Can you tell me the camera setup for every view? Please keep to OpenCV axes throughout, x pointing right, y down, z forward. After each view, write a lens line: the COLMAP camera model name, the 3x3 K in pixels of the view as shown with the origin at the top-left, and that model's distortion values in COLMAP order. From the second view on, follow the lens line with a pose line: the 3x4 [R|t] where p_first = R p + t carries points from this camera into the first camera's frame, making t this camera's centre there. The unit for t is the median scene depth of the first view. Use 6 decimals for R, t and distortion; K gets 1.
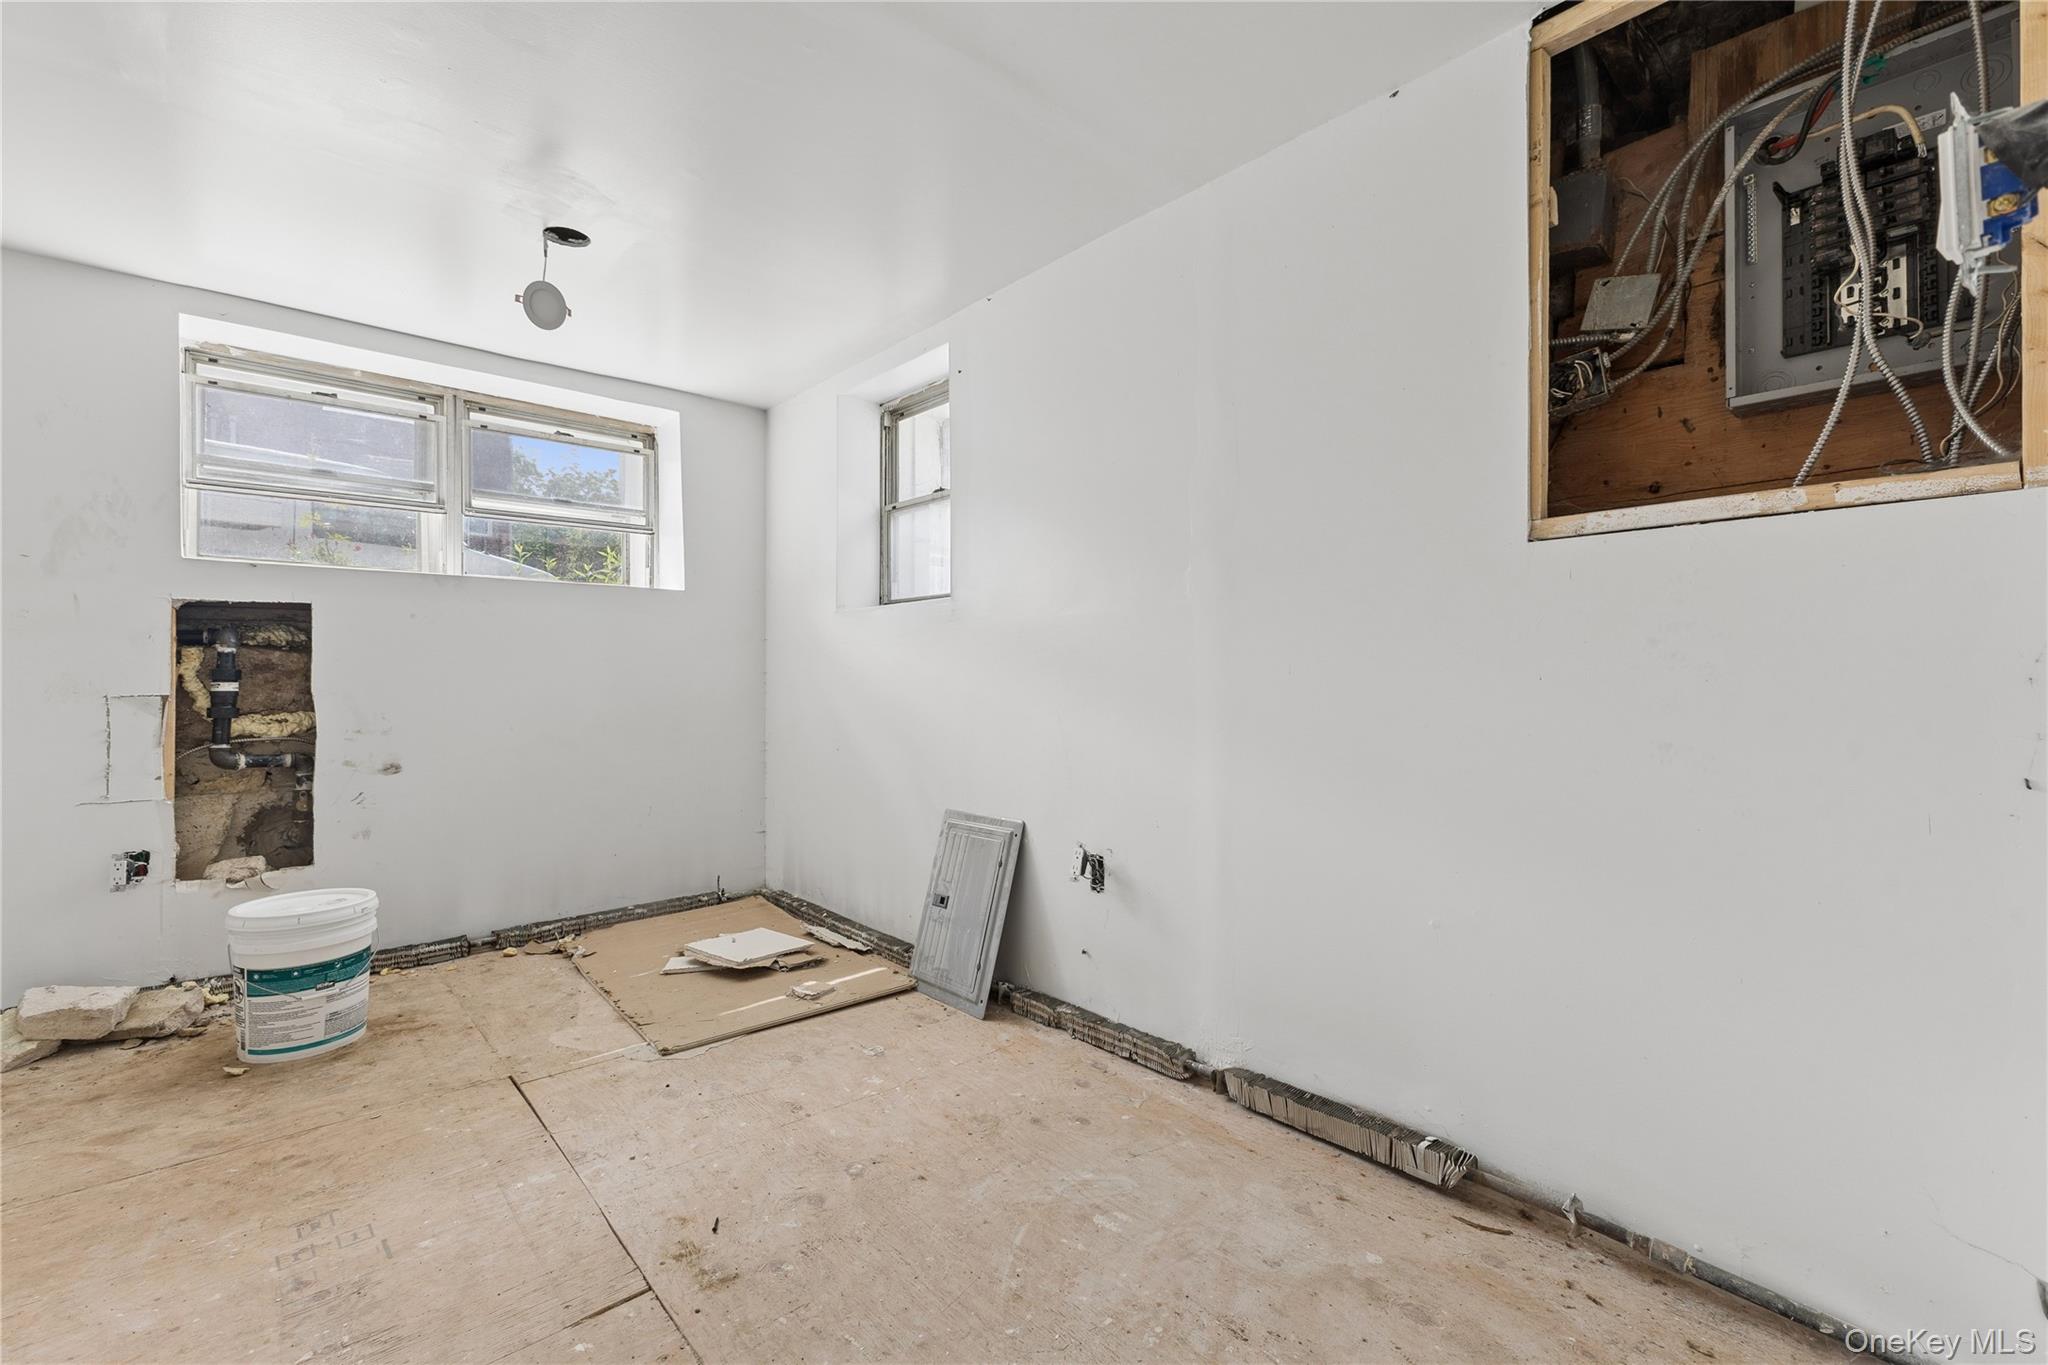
lens RADIAL K [[870.2, 0, 1024.5], [0, 870.2, 672.0], [0, 0, 1]] dist [0.018345, -0.007926]
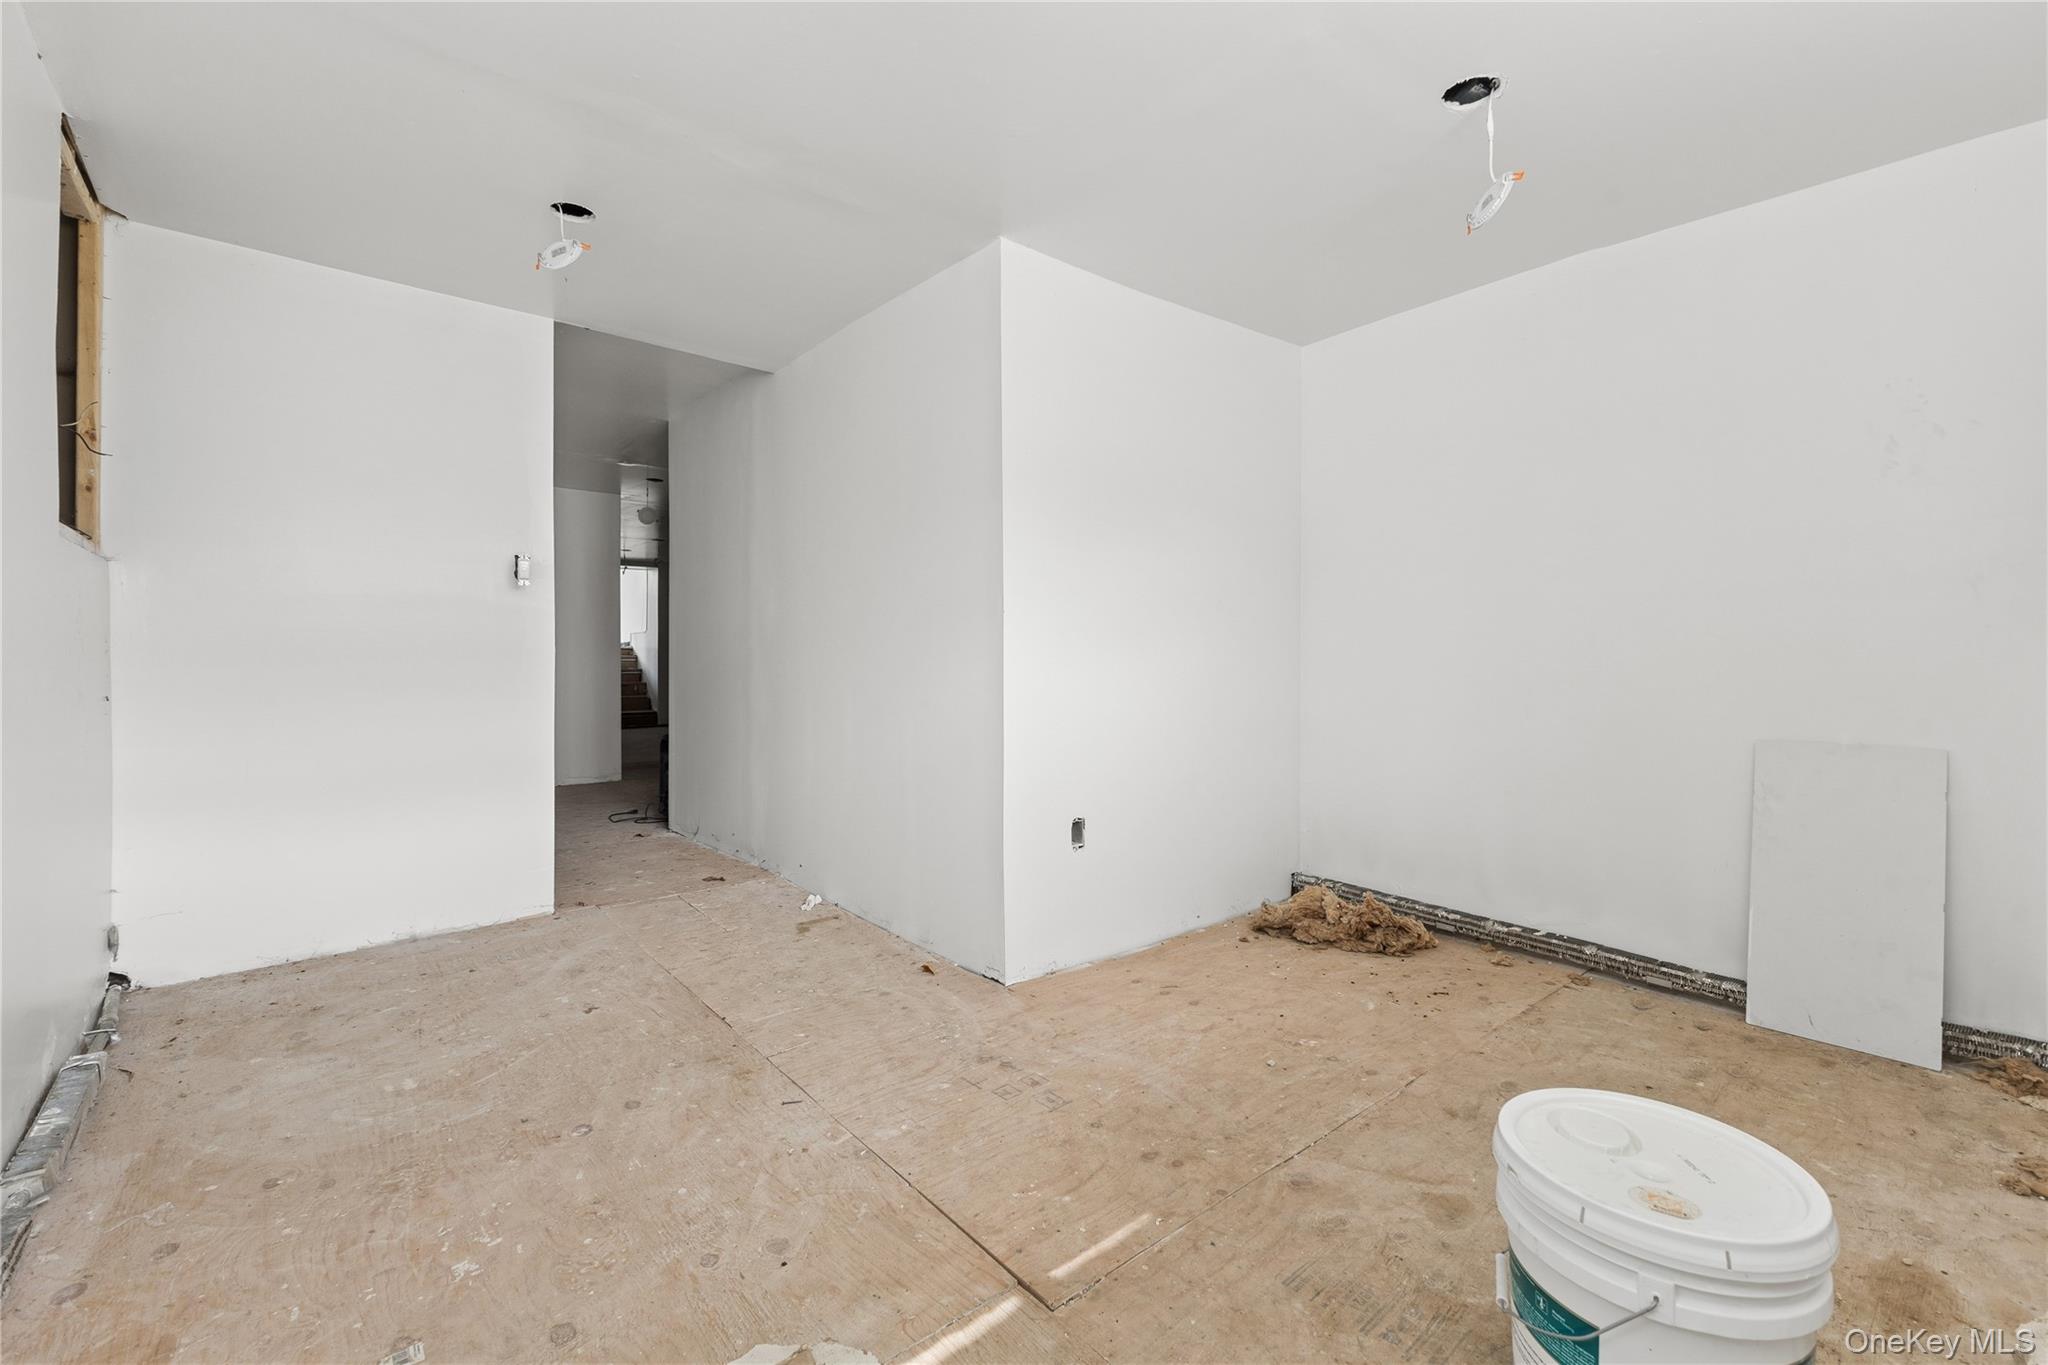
lens RADIAL K [[884.4, 0, 1028.1], [0, 884.4, 659.0], [0, 0, 1]] dist [0.007145, -0.000463]
pose [[-0.999580, 0.003290, 0.028794, -0.451481], [0.003200, 0.999990, -0.003160, 0.018050], [-0.028804, -0.003067, -0.999580, 1.226992]]
